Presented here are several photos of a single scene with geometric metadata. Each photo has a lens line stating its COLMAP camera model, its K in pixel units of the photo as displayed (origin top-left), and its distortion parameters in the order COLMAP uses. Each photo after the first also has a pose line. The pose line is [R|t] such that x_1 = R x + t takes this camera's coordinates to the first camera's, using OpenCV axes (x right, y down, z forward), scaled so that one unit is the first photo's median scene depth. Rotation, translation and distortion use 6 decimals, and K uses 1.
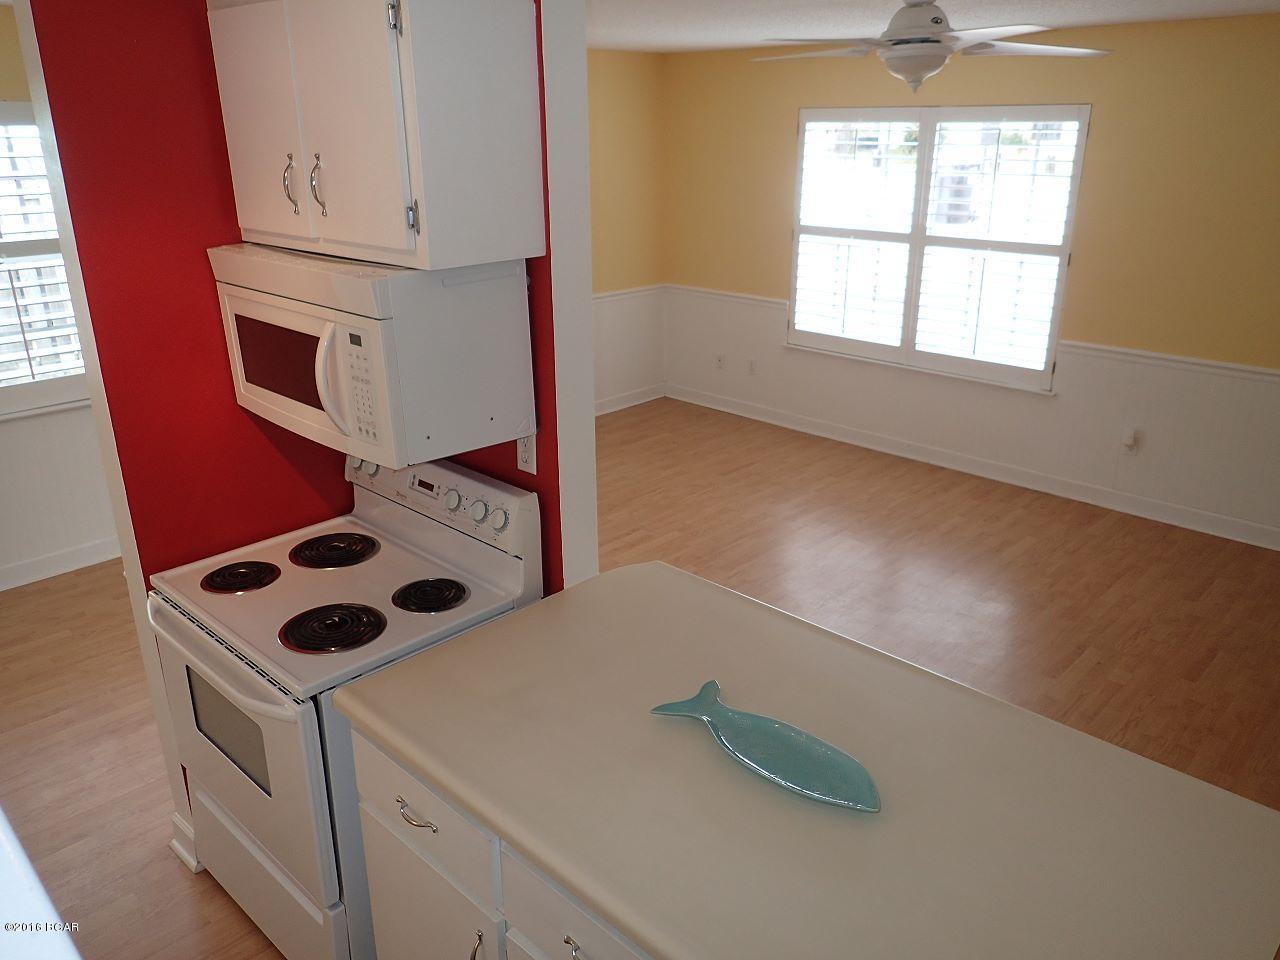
lens RADIAL K [[961.0, 0, 645.7], [0, 961.0, 457.4], [0, 0, 1]] dist [0.011044, 0.001403]
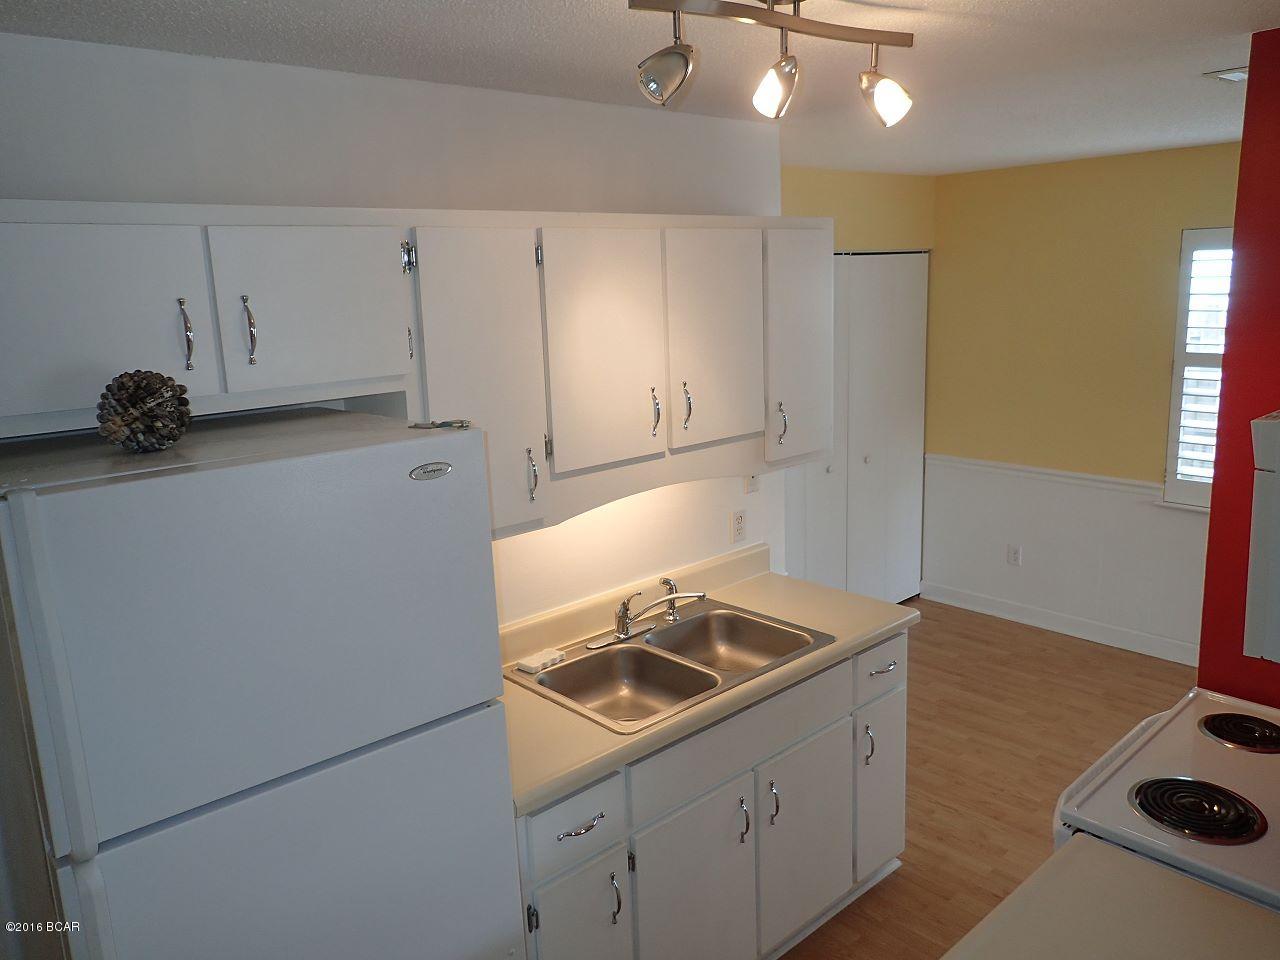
lens RADIAL K [[961.0, 0, 645.7], [0, 961.0, 457.4], [0, 0, 1]] dist [0.011044, 0.001403]
pose [[-0.064706, 0.193723, -0.978920, 0.242685], [-0.292858, 0.934094, 0.204210, -0.073184], [0.953964, 0.299899, -0.003708, 0.219135]]
